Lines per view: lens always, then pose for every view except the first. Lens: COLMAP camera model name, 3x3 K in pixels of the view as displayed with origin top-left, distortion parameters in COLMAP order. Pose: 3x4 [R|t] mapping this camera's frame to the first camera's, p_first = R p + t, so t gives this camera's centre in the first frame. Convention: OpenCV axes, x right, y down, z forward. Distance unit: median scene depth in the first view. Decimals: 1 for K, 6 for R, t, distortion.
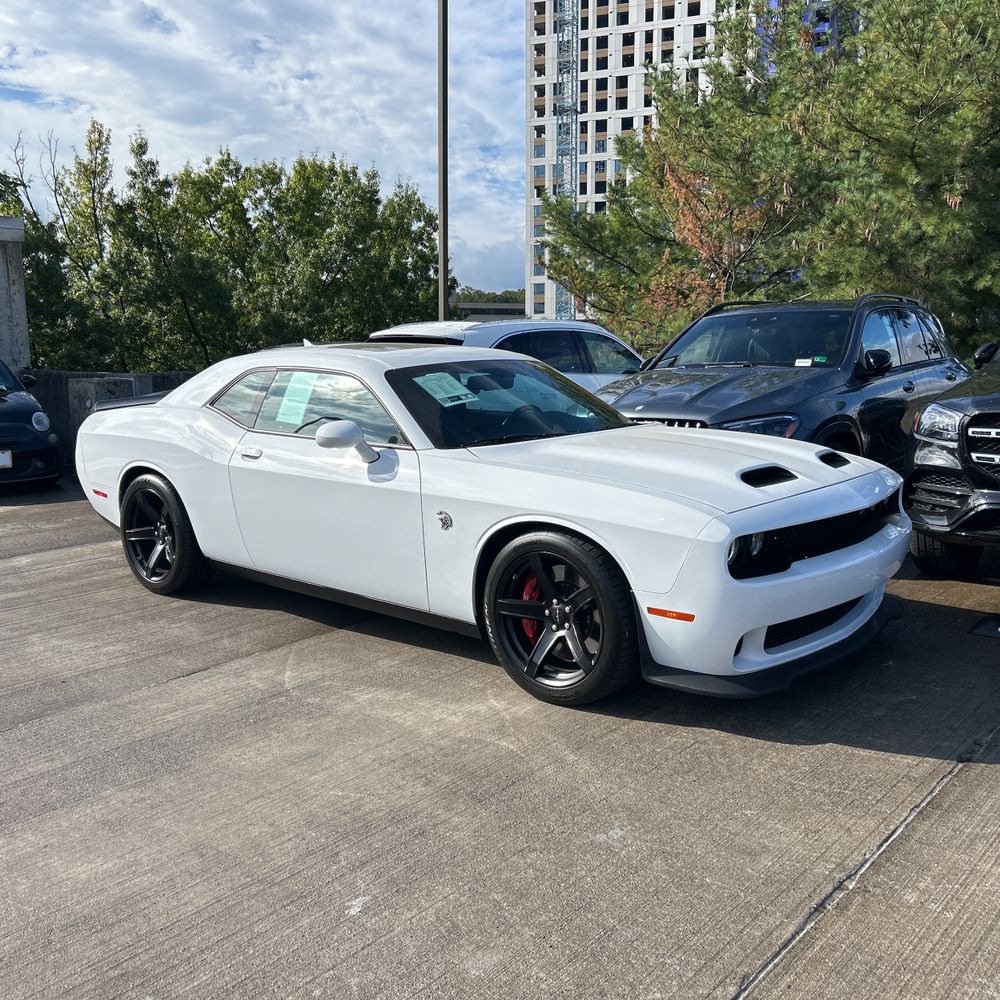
lens RADIAL K [[1024.0, 0, 500.0], [0, 1024.0, 500.0], [0, 0, 1]] dist [0.004618, -0.006982]
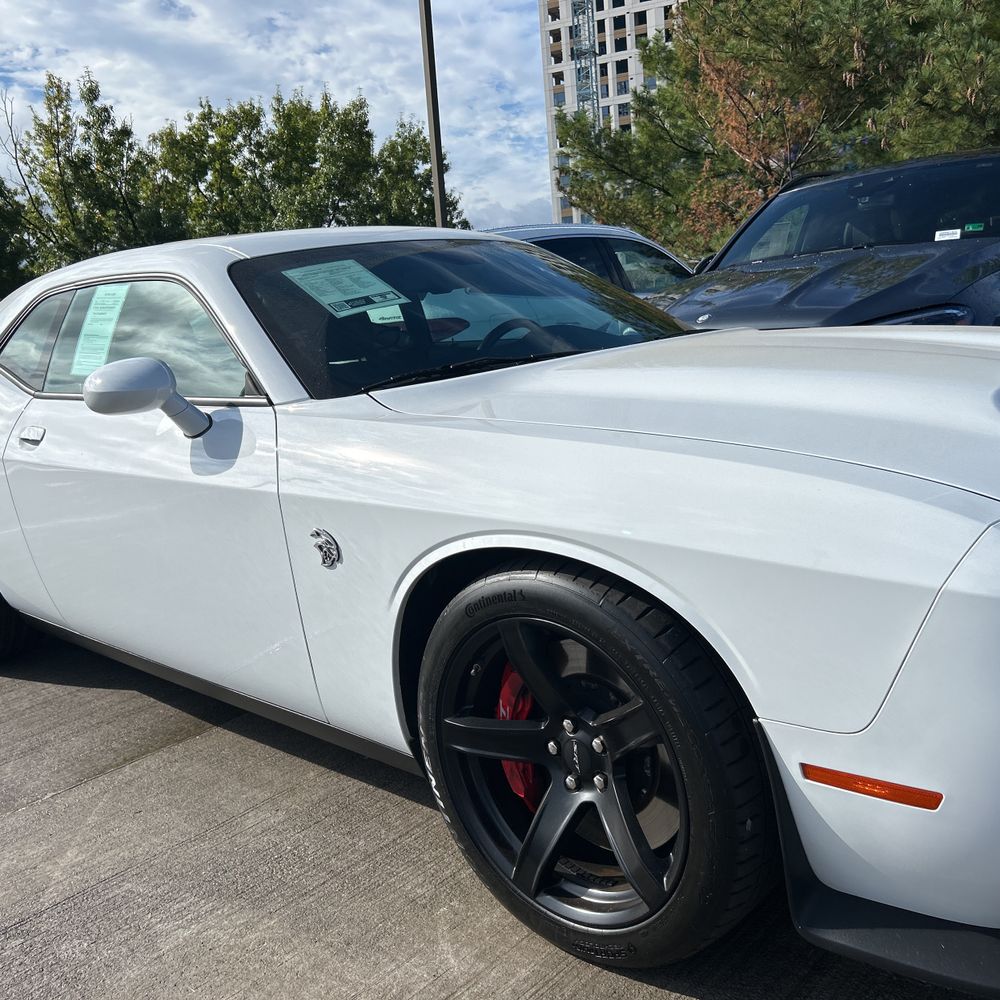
lens RADIAL K [[1024.0, 0, 500.0], [0, 1024.0, 500.0], [0, 0, 1]] dist [0.004618, -0.006982]
pose [[0.996433, -0.069990, -0.047139, 0.010881], [0.071636, 0.996844, 0.034195, -0.003252], [0.044597, -0.037450, 0.998303, 0.117028]]
